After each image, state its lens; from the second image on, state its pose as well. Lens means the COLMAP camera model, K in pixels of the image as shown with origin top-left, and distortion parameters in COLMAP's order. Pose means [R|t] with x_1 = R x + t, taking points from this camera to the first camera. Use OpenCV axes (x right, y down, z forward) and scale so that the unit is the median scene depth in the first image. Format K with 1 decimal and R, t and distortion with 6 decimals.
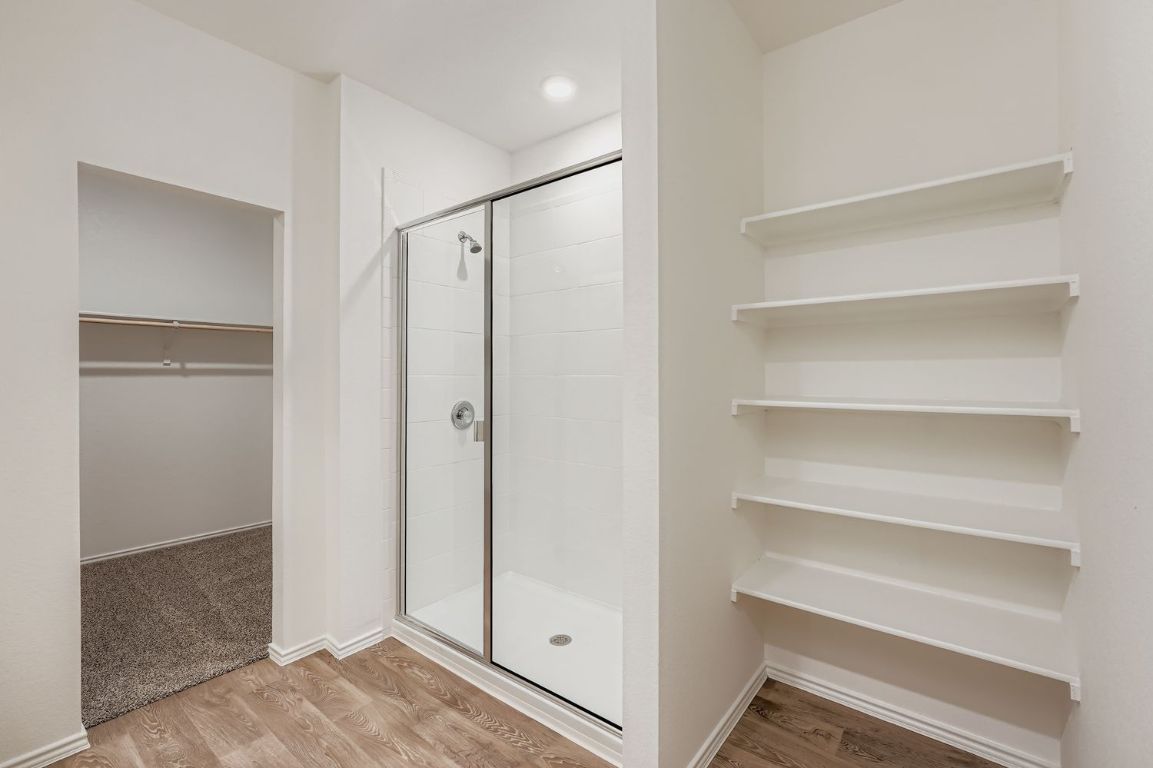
lens RADIAL K [[490.3, 0, 583.5], [0, 490.3, 387.7], [0, 0, 1]] dist [-0.003003, -0.000250]
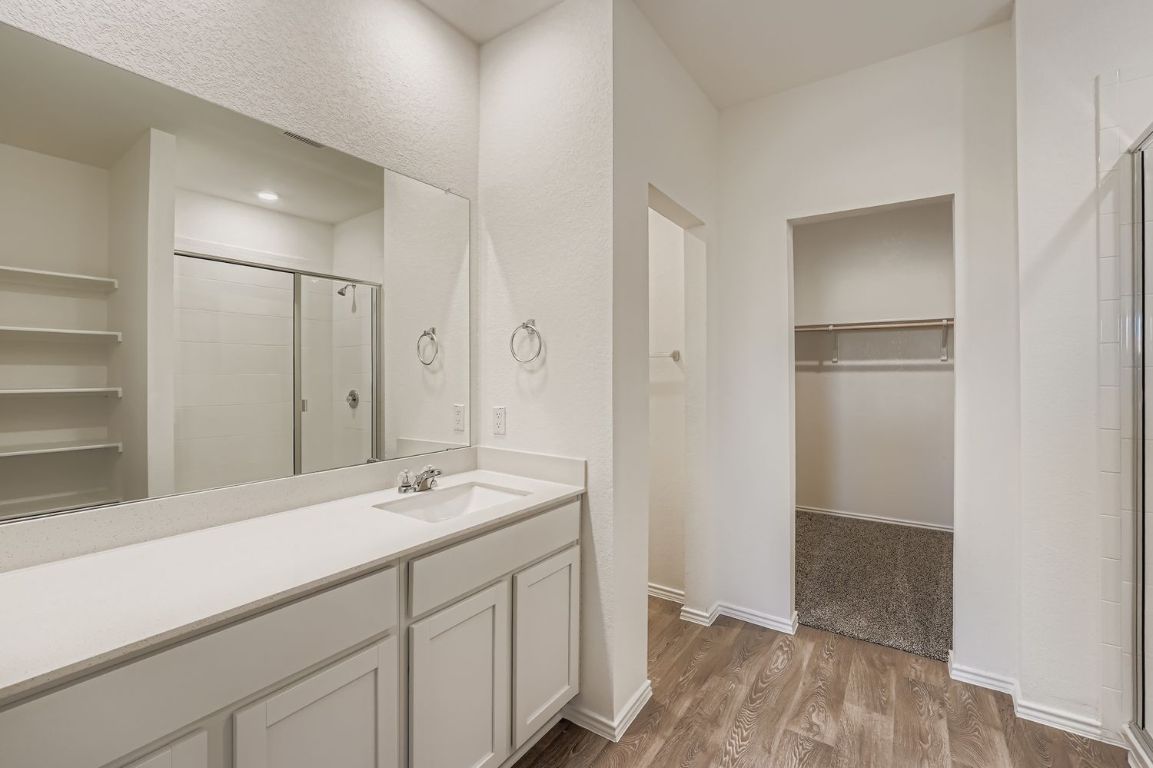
lens RADIAL K [[490.3, 0, 575.7], [0, 490.3, 377.1], [0, 0, 1]] dist [-0.003003, -0.000250]
pose [[0.058479, 0.001707, -0.998287, 0.311641], [-0.016140, 0.999869, 0.000764, 0.002704], [0.998158, 0.016067, 0.058499, 0.243964]]
